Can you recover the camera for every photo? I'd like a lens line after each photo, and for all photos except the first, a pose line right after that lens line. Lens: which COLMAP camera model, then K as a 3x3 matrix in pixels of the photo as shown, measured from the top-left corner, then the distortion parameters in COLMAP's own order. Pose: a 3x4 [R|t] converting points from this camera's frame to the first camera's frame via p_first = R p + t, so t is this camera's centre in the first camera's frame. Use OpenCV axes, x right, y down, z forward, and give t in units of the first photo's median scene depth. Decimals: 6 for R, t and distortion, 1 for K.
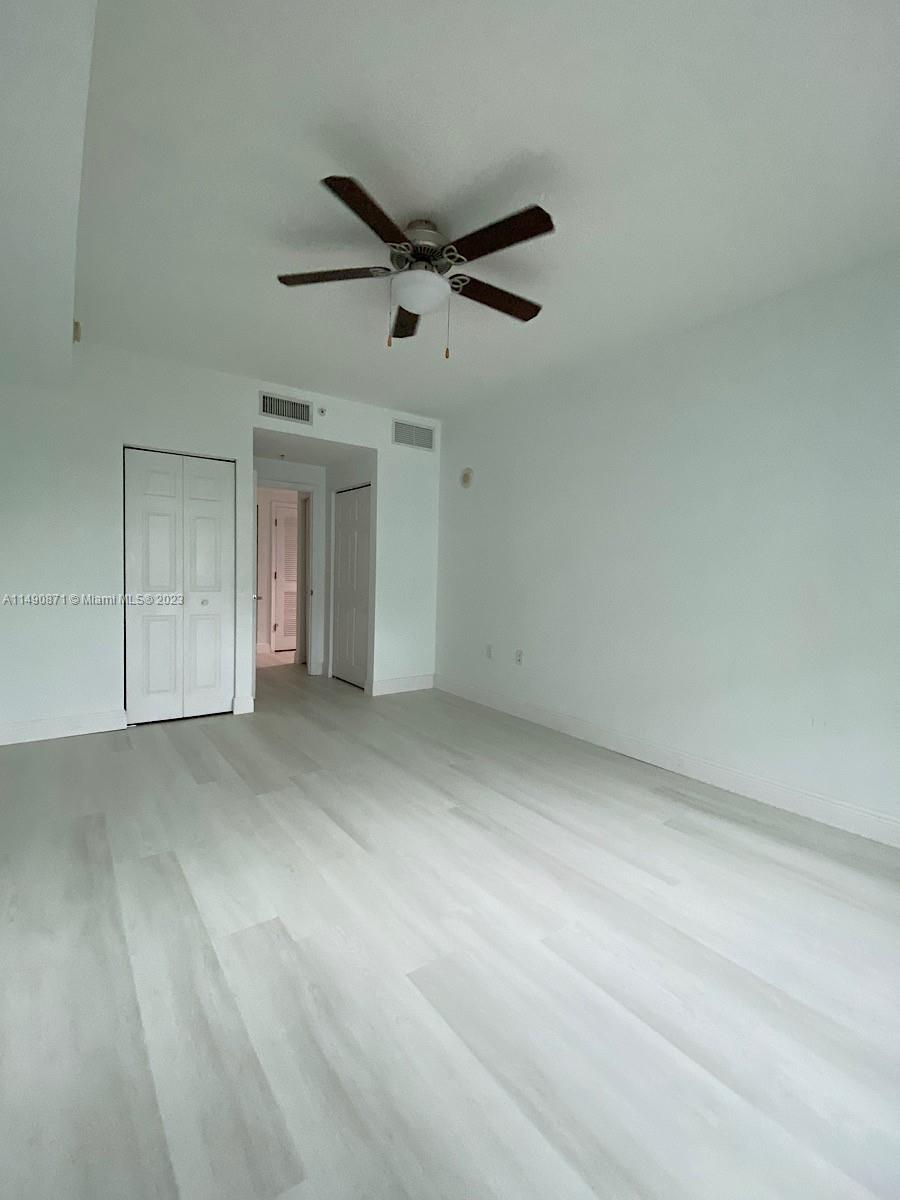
lens RADIAL K [[538.0, 0, 448.3], [0, 538.0, 605.9], [0, 0, 1]] dist [0.017371, -0.000971]
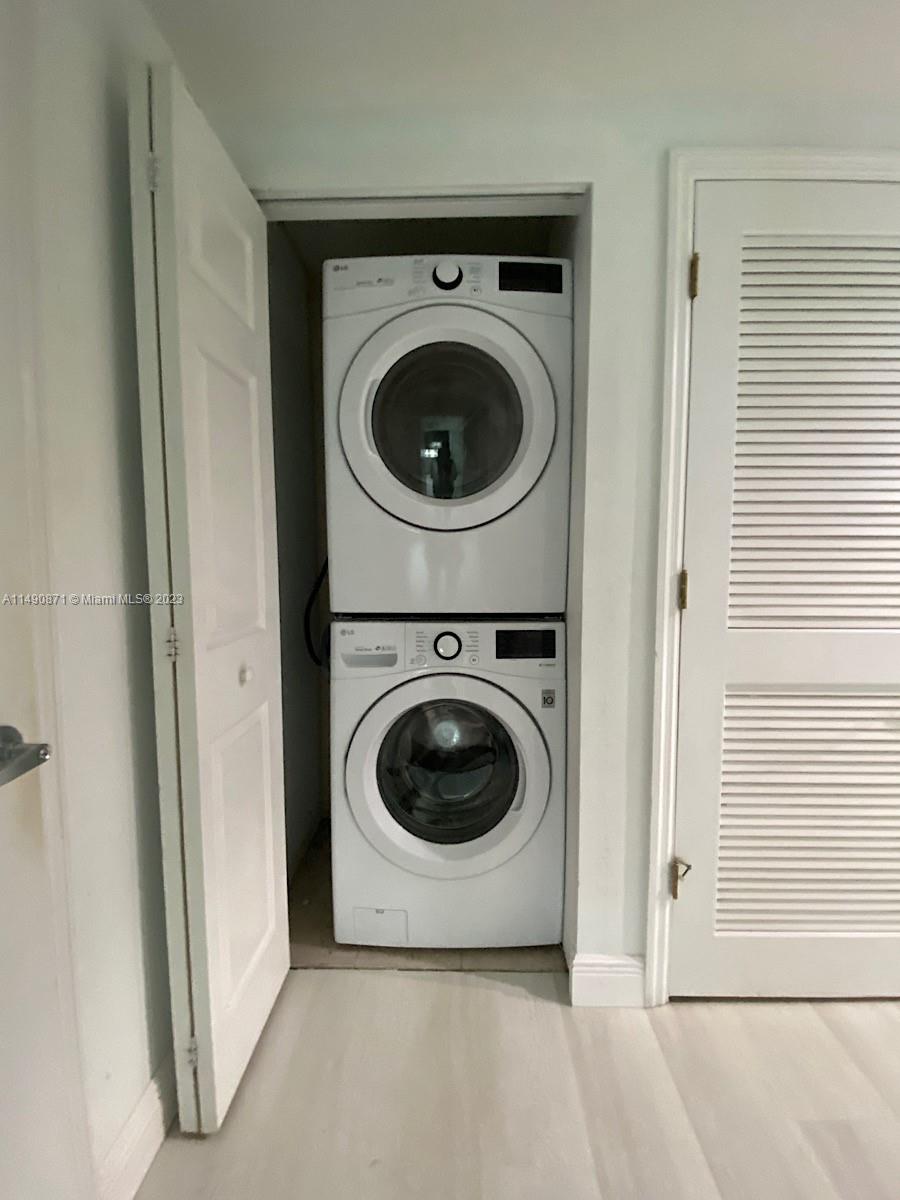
lens RADIAL K [[538.0, 0, 453.9], [0, 538.0, 599.0], [0, 0, 1]] dist [0.017371, -0.000971]
pose [[0.787325, 0.015160, -0.616352, -0.268834], [-0.018676, 0.999825, 0.000734, -0.052379], [0.616255, 0.010933, 0.787470, 0.810654]]
